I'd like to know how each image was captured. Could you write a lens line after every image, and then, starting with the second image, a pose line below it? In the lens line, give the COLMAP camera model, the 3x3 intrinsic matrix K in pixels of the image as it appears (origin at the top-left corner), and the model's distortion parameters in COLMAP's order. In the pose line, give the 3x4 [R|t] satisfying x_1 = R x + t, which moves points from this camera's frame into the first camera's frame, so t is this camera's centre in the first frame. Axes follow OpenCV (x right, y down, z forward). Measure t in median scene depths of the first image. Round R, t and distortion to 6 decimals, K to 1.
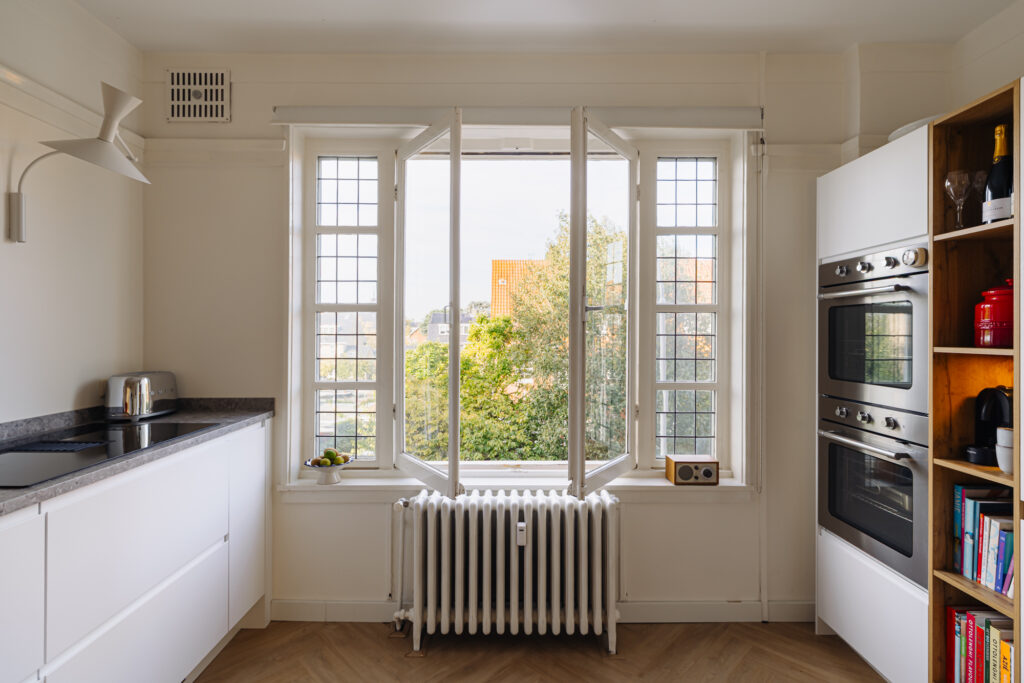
lens RADIAL K [[492.1, 0, 512.5], [0, 492.1, 320.5], [0, 0, 1]] dist [0.000766, 0.000651]
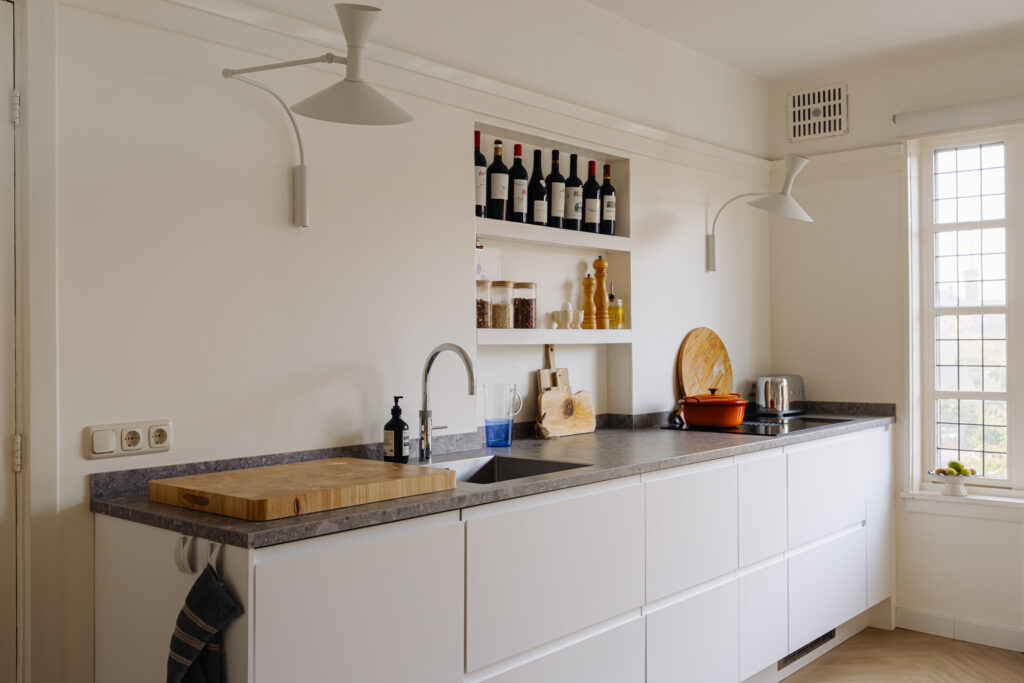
lens RADIAL K [[960.9, 0, 512.0], [0, 960.9, 341.5], [0, 0, 1]] dist [0.002164, 0.017756]
pose [[0.751383, -0.008748, -0.659809, 0.221487], [0.026244, 0.999517, 0.016634, -0.021518], [0.659345, -0.029815, 0.751249, -0.984086]]
